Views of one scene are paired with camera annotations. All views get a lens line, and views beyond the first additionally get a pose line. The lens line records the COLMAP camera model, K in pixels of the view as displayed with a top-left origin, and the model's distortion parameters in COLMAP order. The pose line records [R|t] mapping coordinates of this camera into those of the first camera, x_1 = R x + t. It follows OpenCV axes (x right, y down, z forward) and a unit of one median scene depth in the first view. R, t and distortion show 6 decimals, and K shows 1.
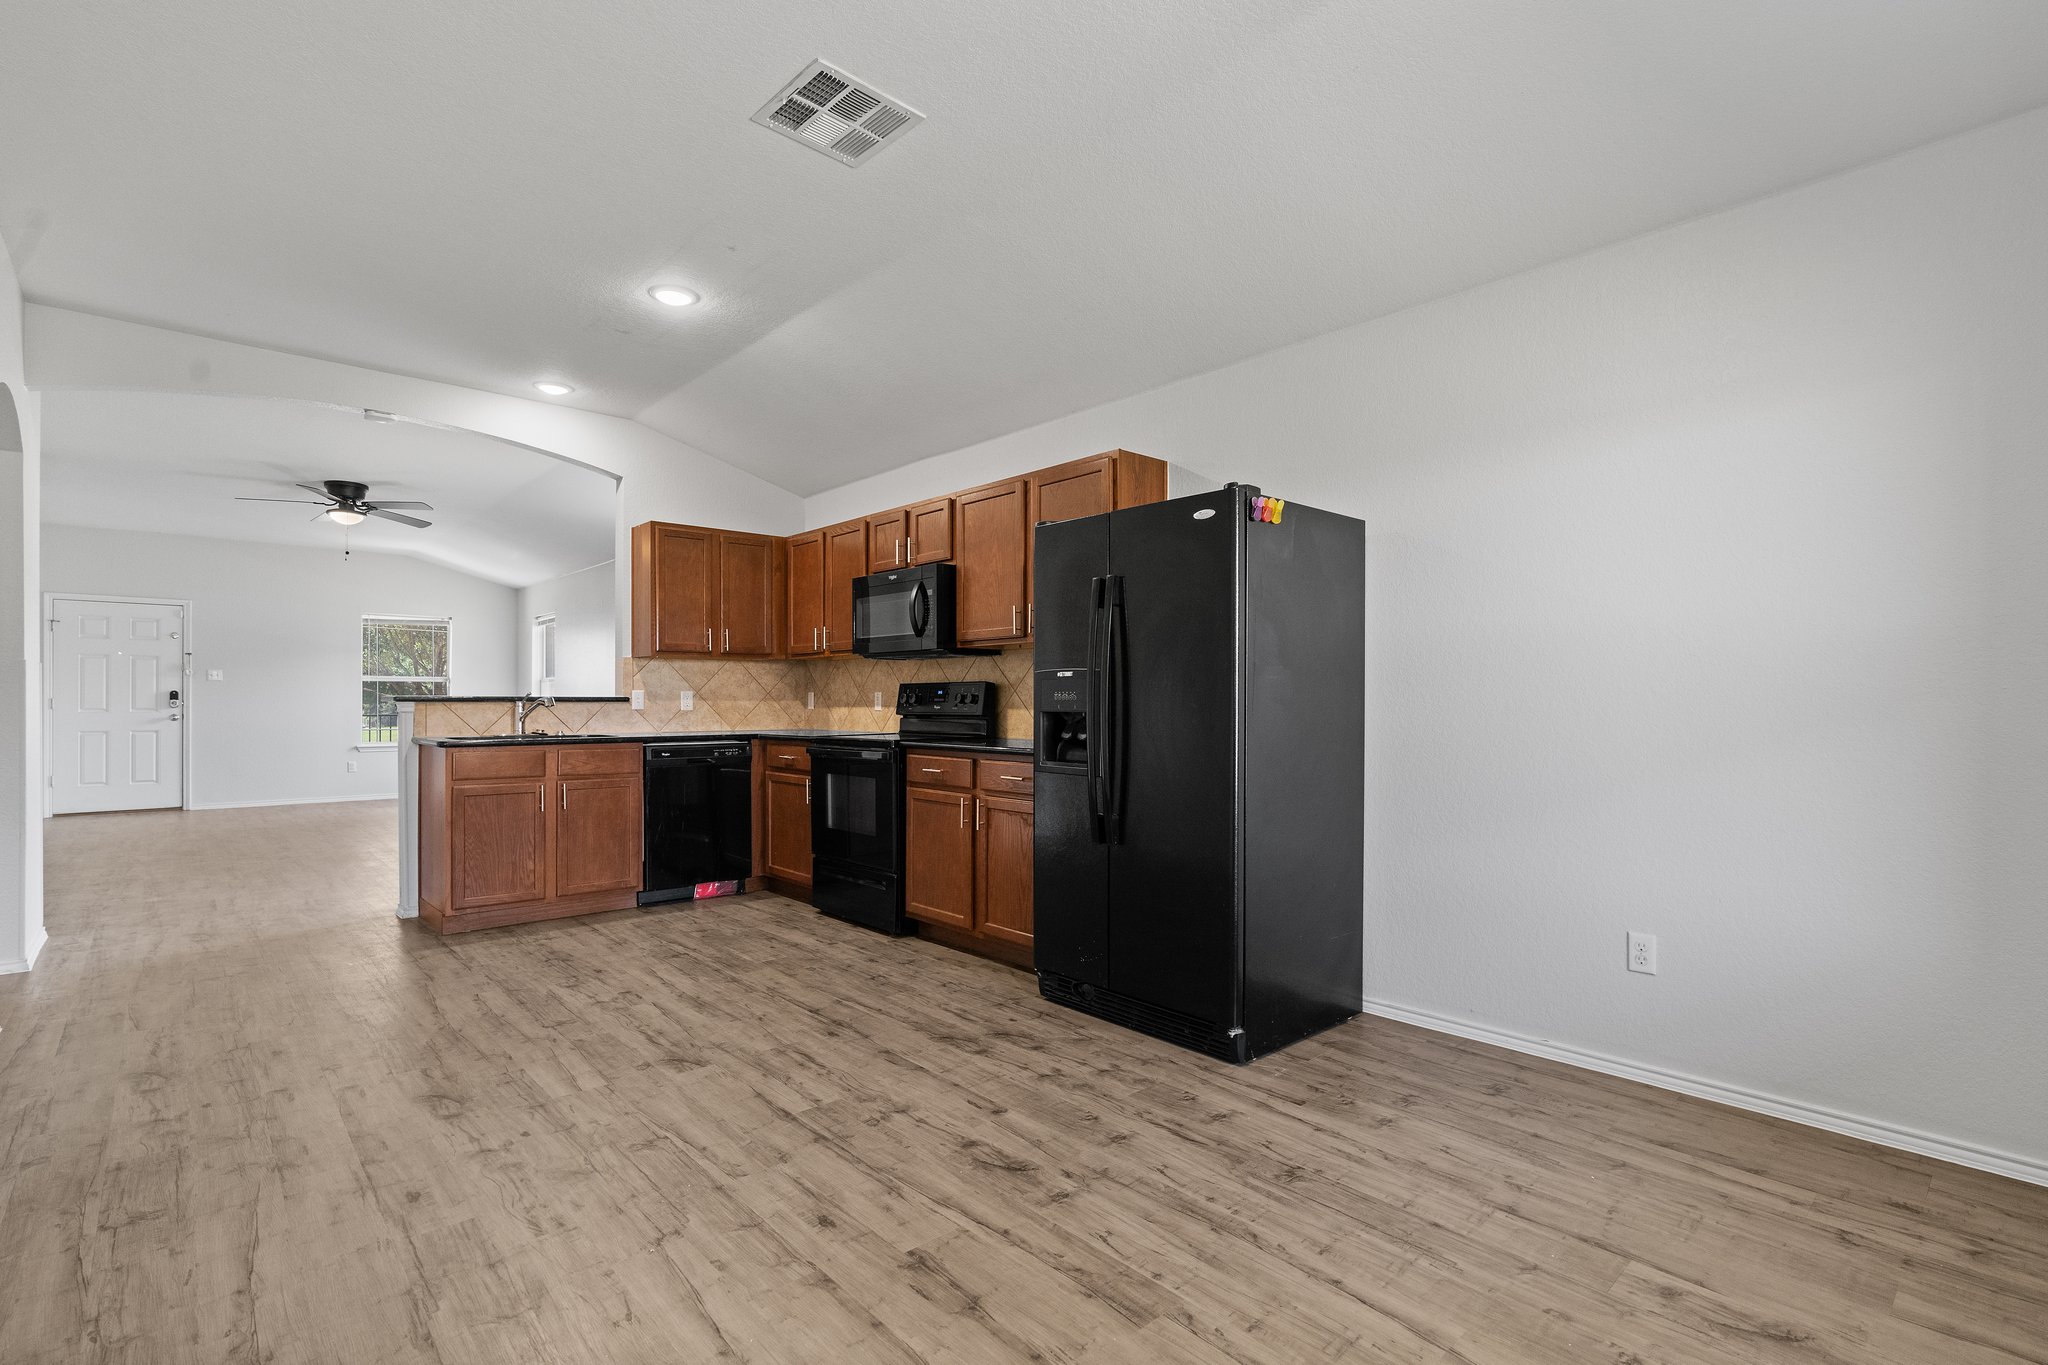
lens RADIAL K [[951.1, 0, 1029.2], [0, 951.1, 702.2], [0, 0, 1]] dist [-0.014134, 0.006876]
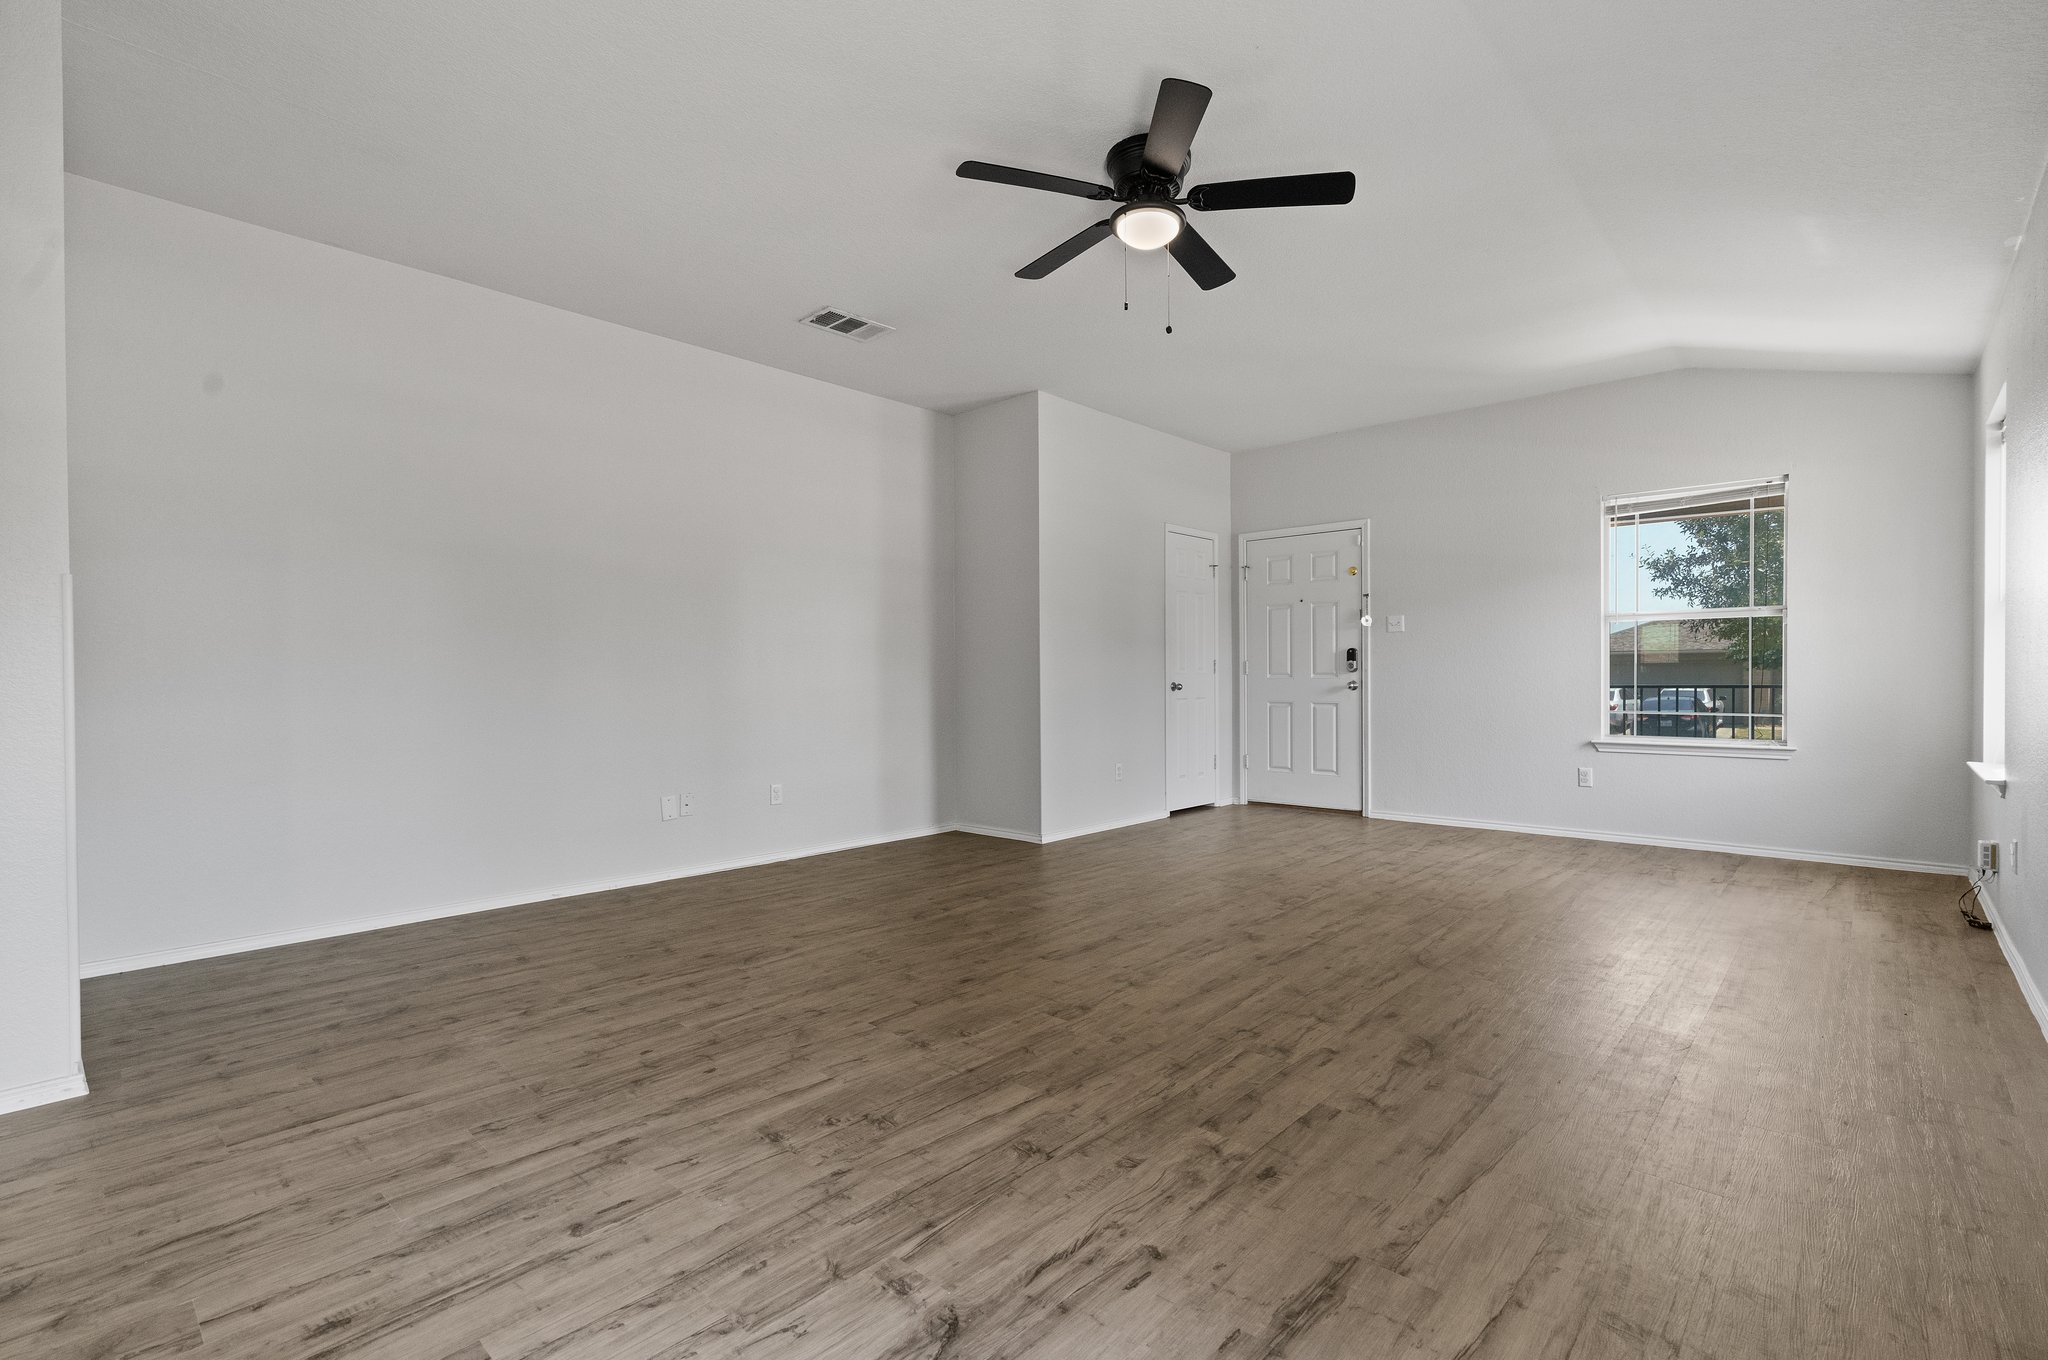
lens RADIAL K [[924.4, 0, 1024.0], [0, 924.4, 680.0], [0, 0, 1]] dist [-0.002301, 0.000219]
pose [[0.085507, 0.003563, -0.996331, -0.471336], [0.004150, 0.999984, 0.003932, 0.017009], [0.996329, -0.004471, 0.085490, 1.433026]]
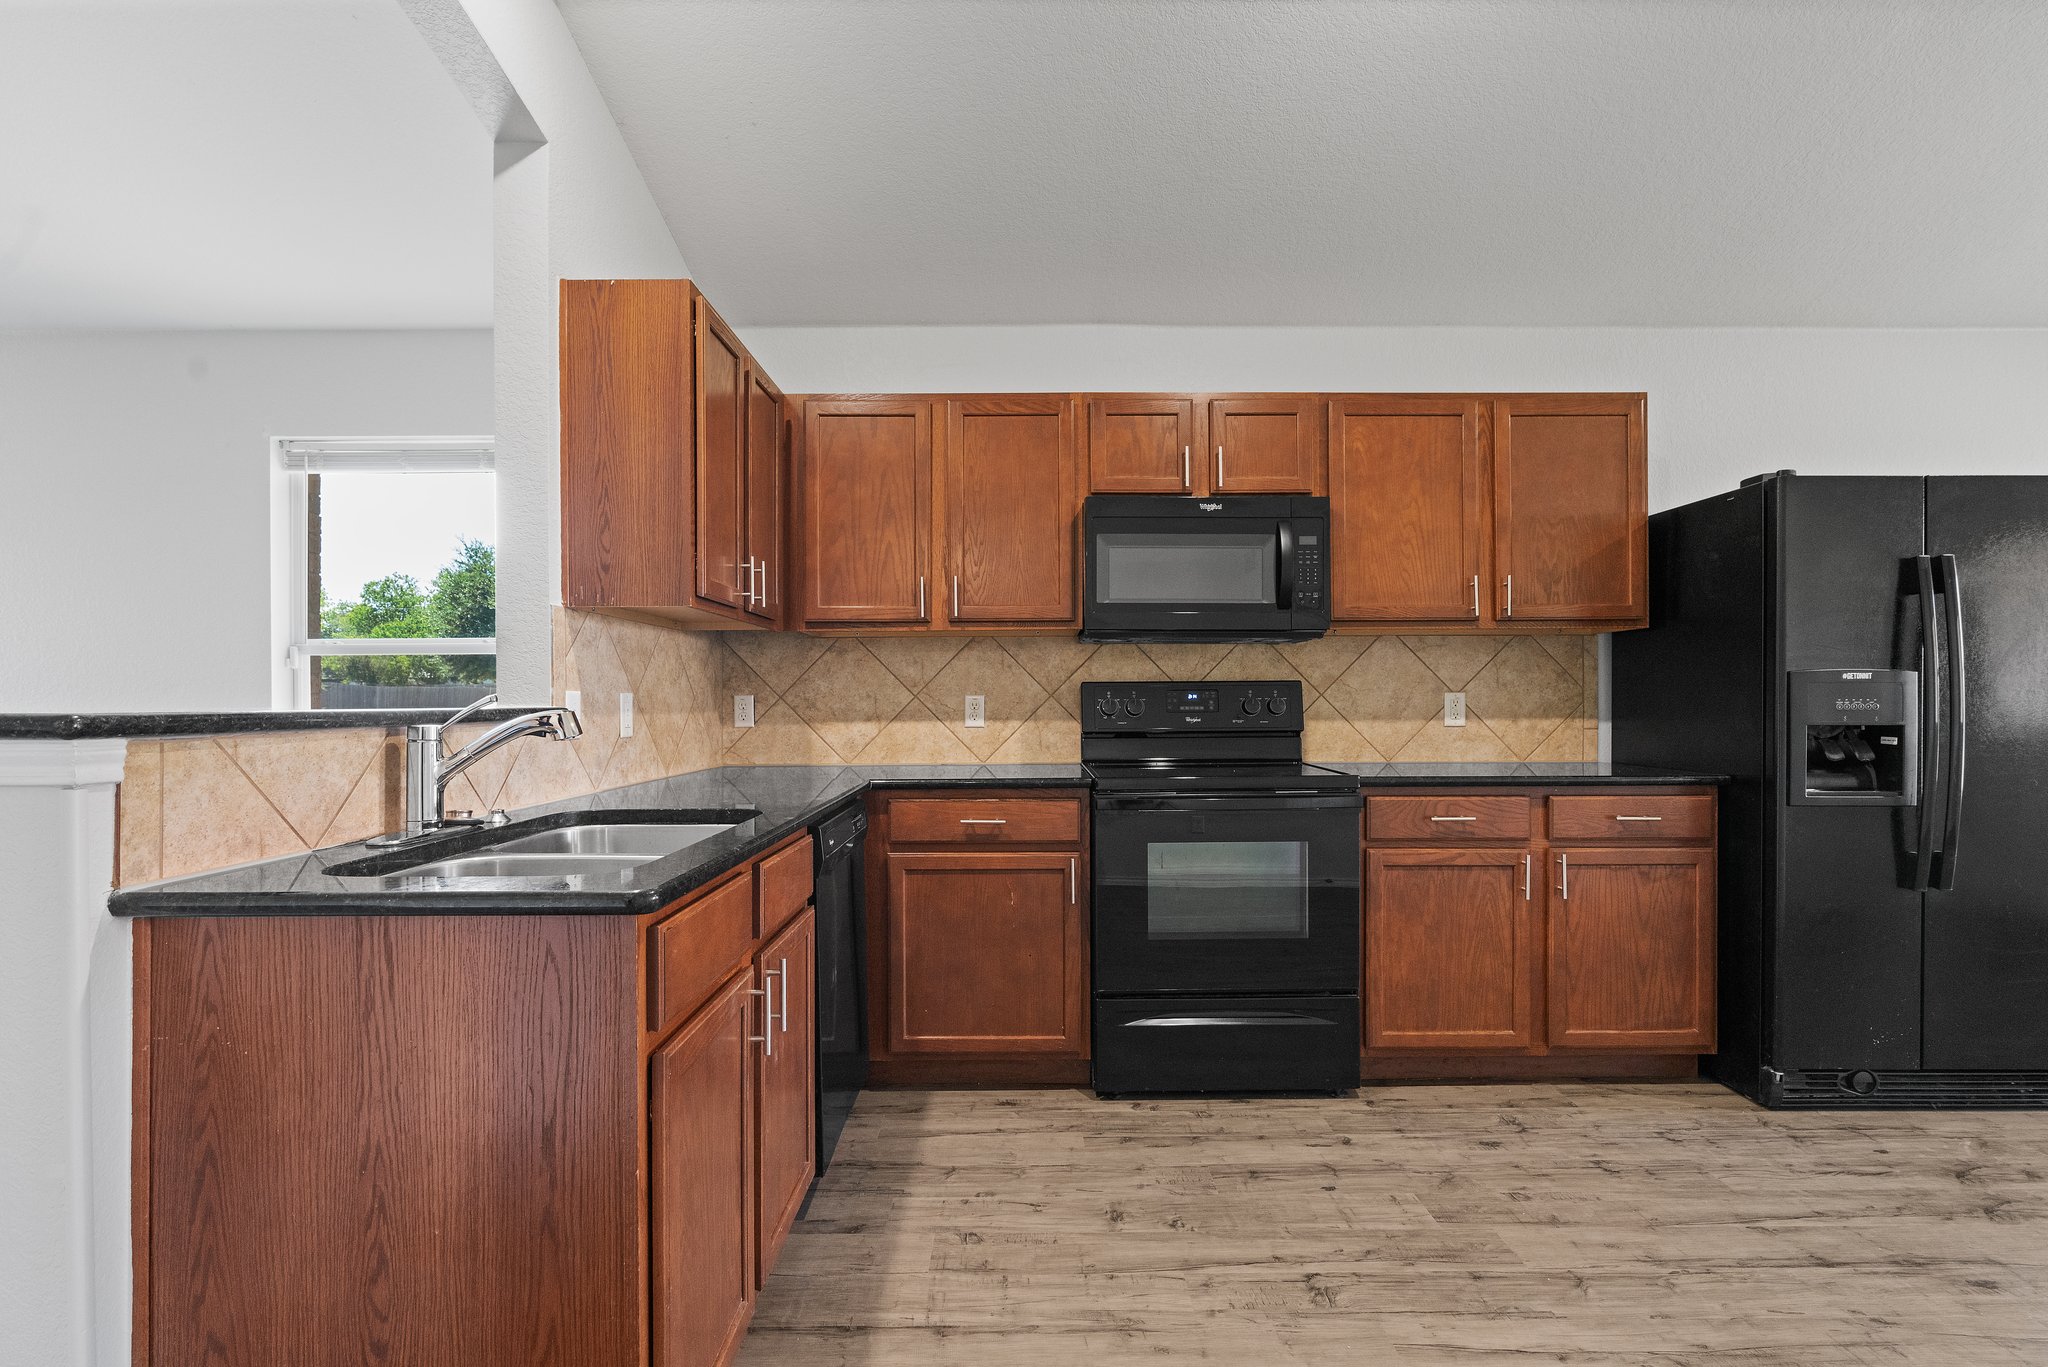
lens RADIAL K [[951.1, 0, 1029.2], [0, 951.1, 703.2], [0, 0, 1]] dist [-0.014134, 0.006876]
pose [[0.668879, -0.005157, 0.743354, -0.715696], [0.004174, 0.999986, 0.003181, -0.009374], [-0.743360, 0.000975, 0.668891, 0.725340]]
